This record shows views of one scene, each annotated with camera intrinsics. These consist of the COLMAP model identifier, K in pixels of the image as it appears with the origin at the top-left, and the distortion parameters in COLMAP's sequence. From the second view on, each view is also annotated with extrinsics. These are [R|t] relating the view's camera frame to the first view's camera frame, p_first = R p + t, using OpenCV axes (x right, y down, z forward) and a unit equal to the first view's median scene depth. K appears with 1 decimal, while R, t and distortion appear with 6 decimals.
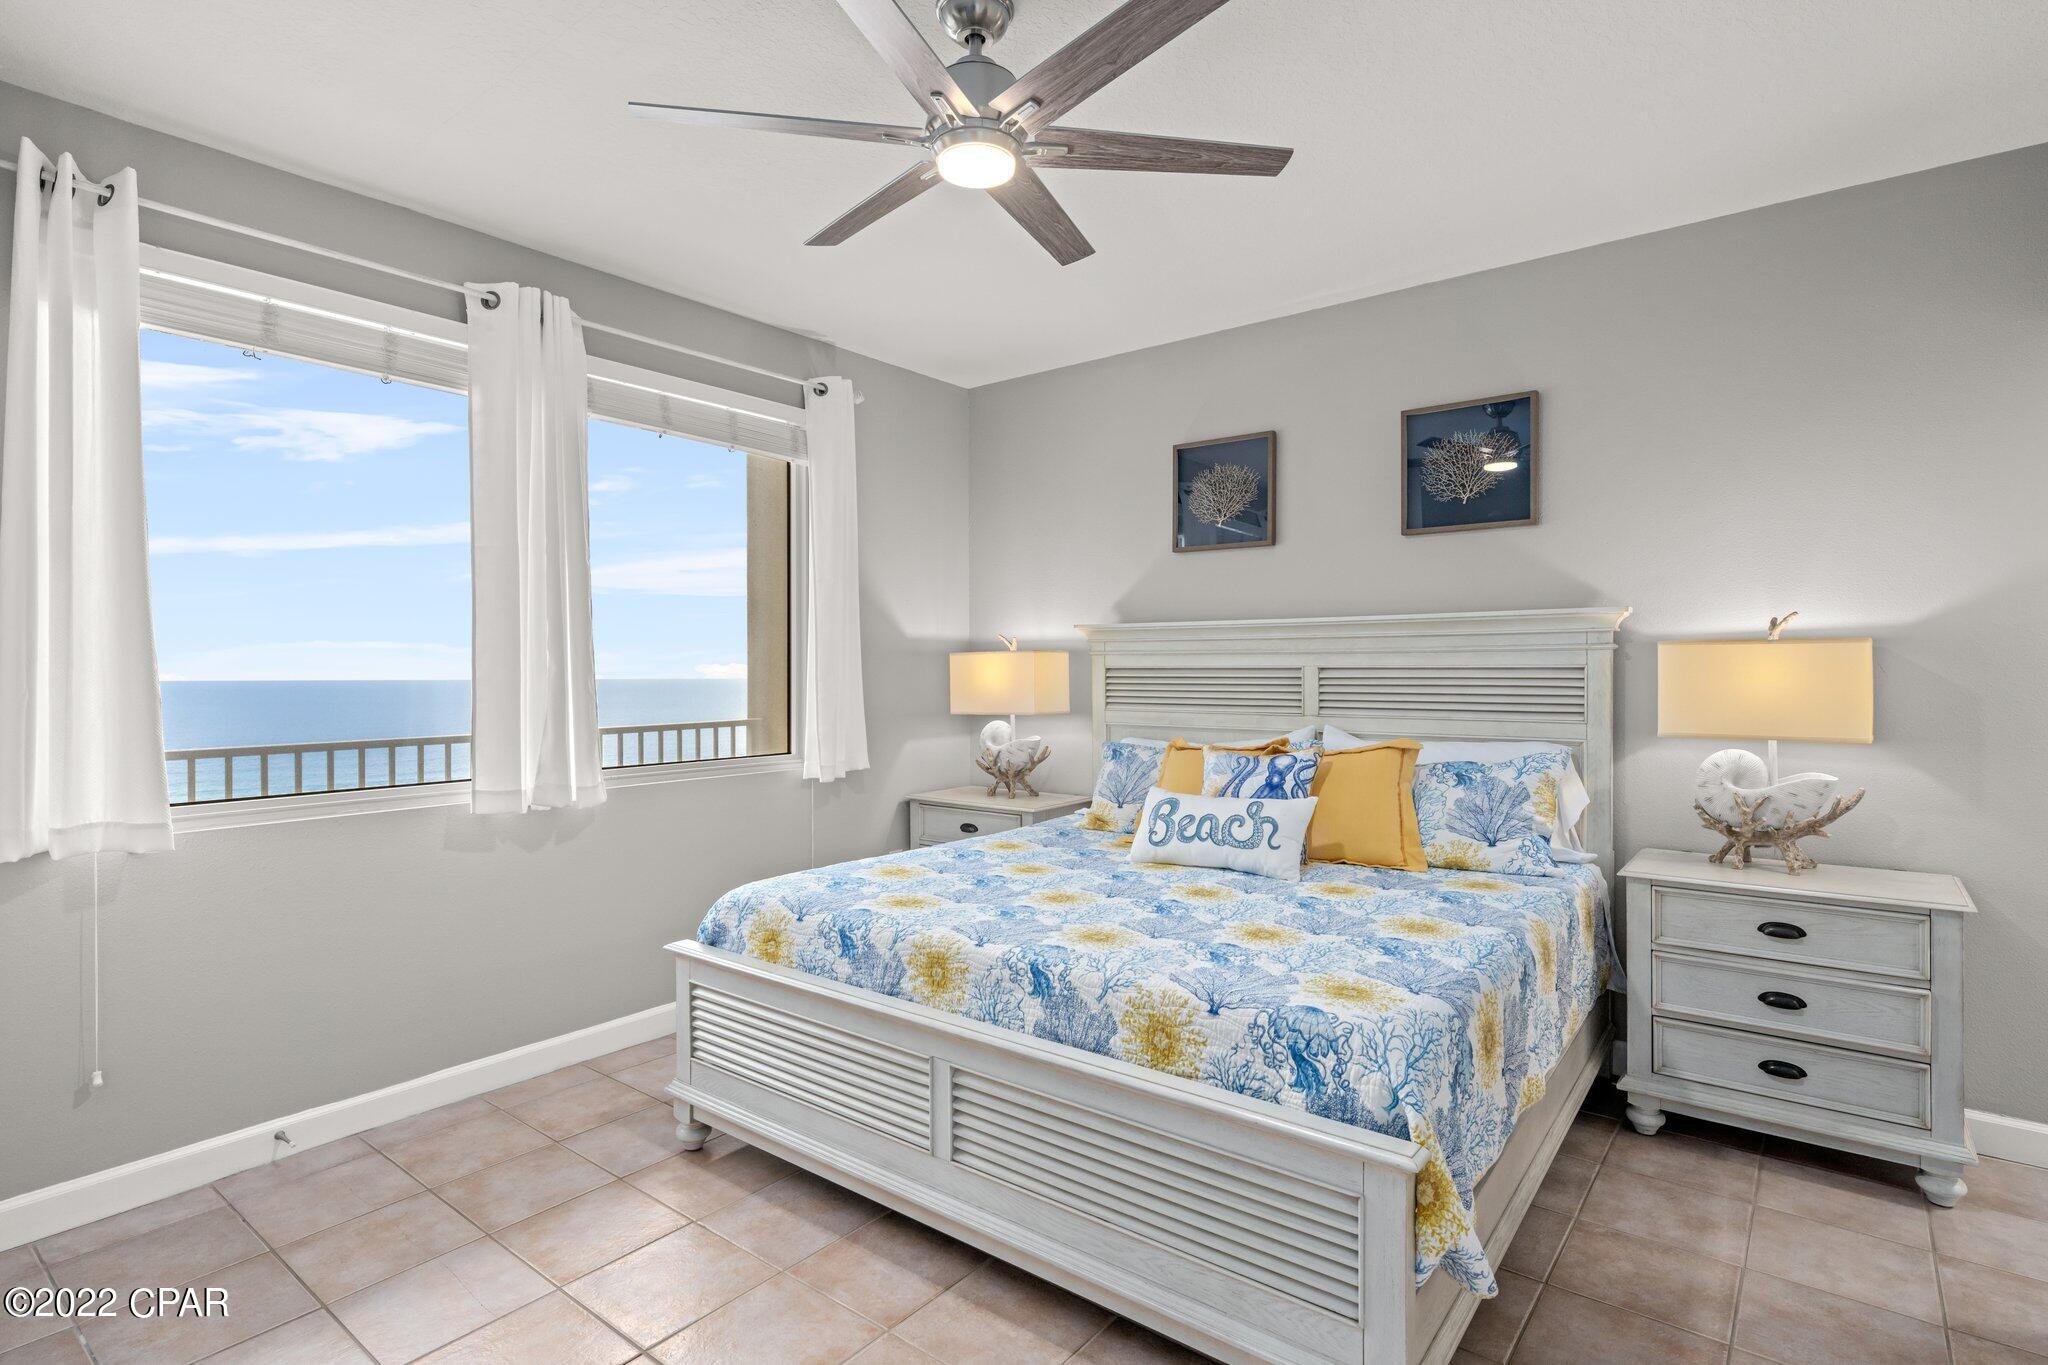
lens RADIAL K [[1008.3, 0, 1018.1], [0, 1008.3, 656.6], [0, 0, 1]] dist [0.000880, 0.000064]
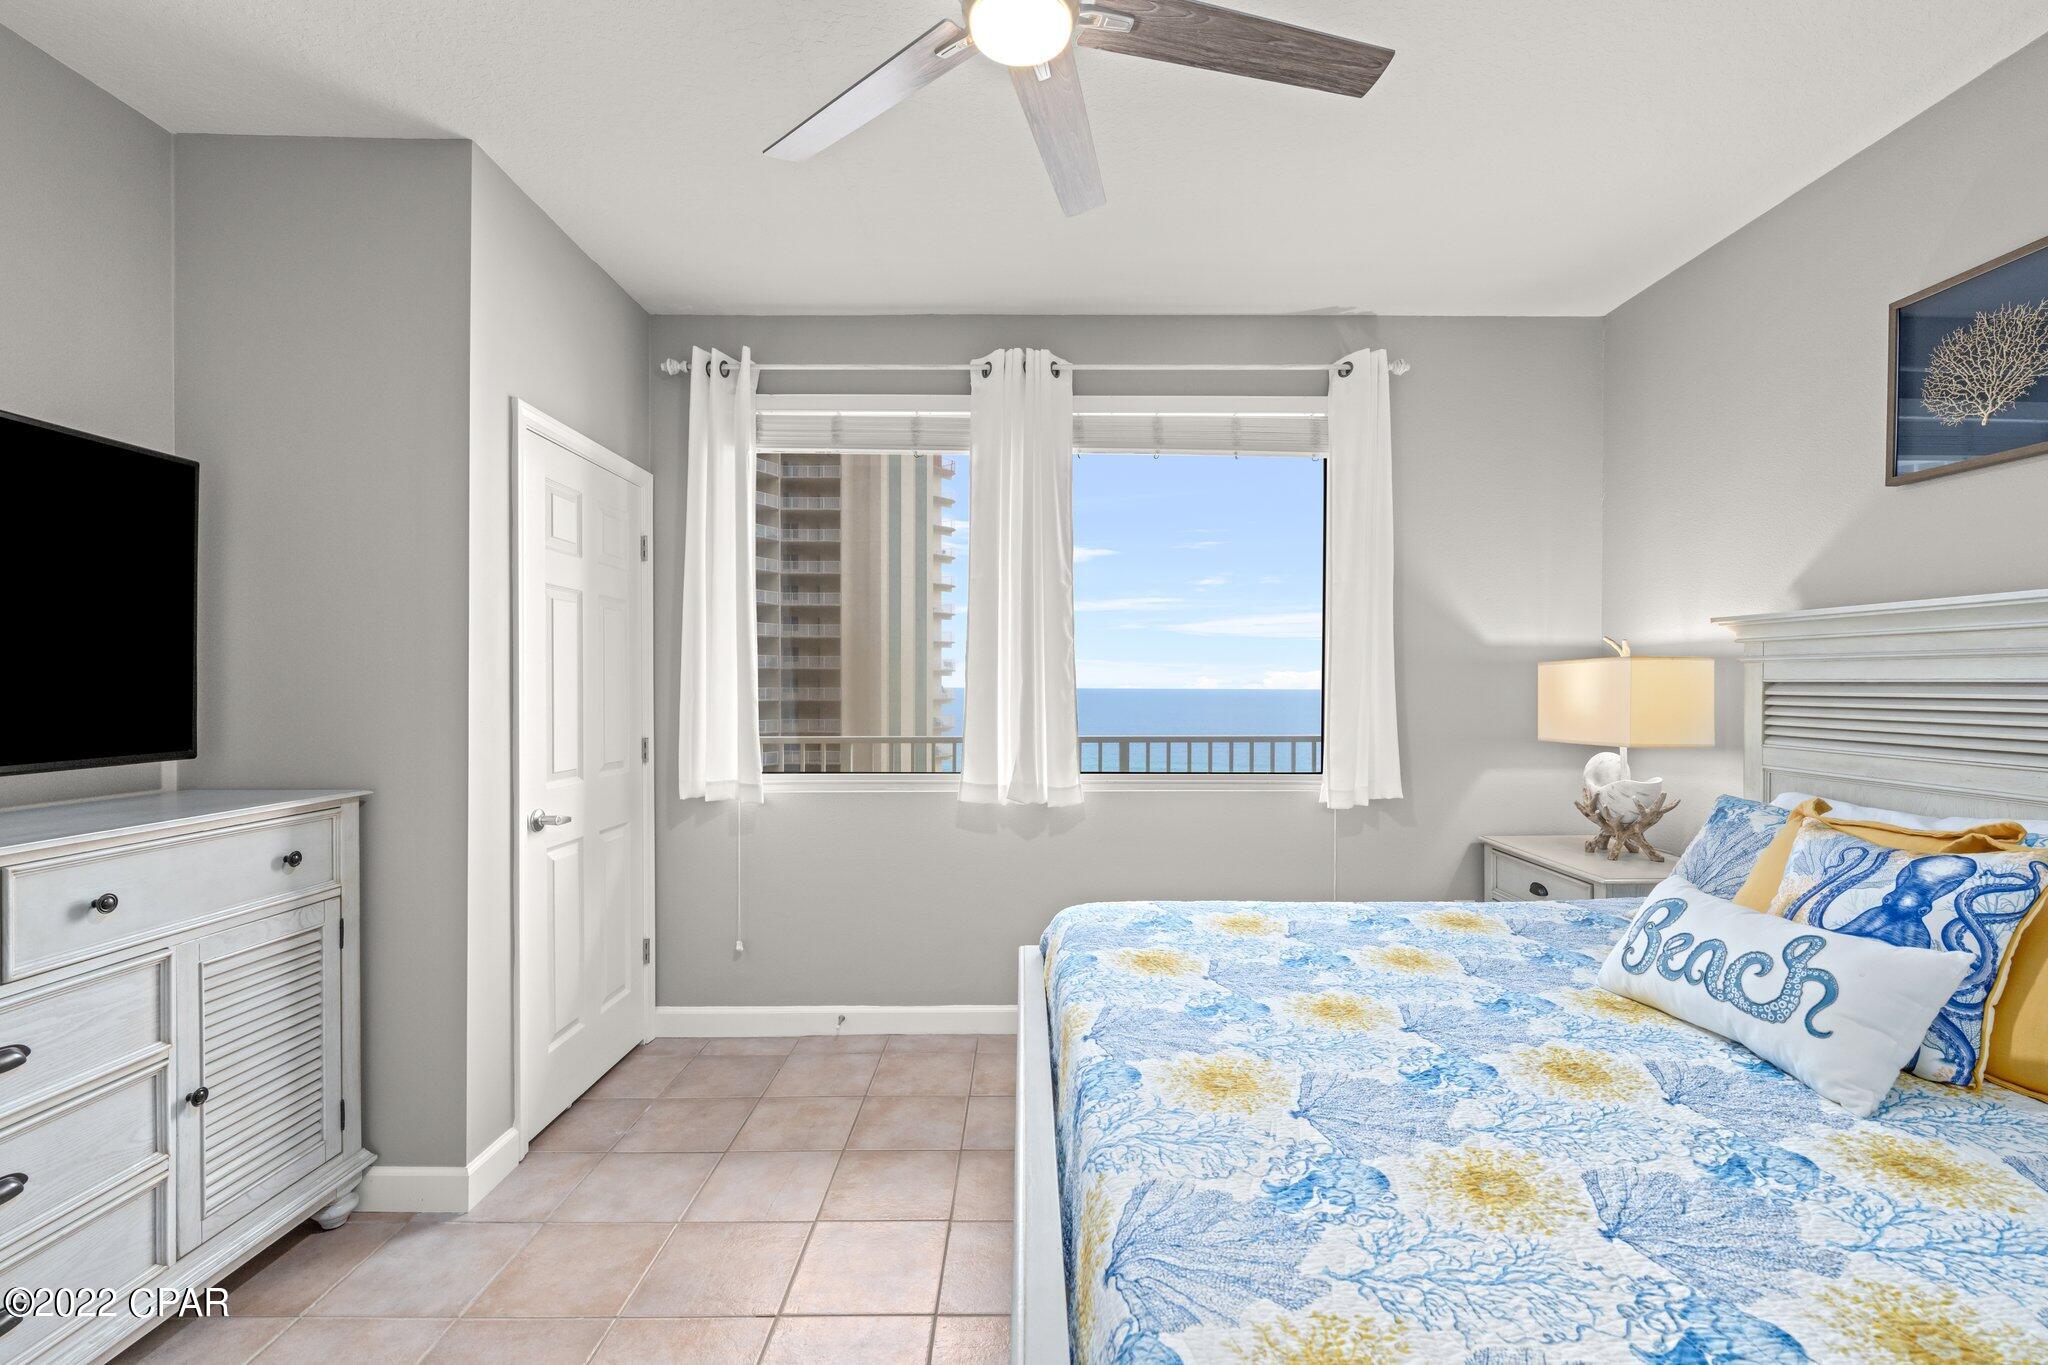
lens RADIAL K [[891.9, 0, 1024.0], [0, 891.9, 682.5], [0, 0, 1]] dist [-0.000985, -0.000273]
pose [[0.630765, 0.003377, -0.775966, 0.313525], [0.006408, 0.999934, 0.009561, 0.004312], [0.775947, -0.011004, 0.630702, 0.362742]]
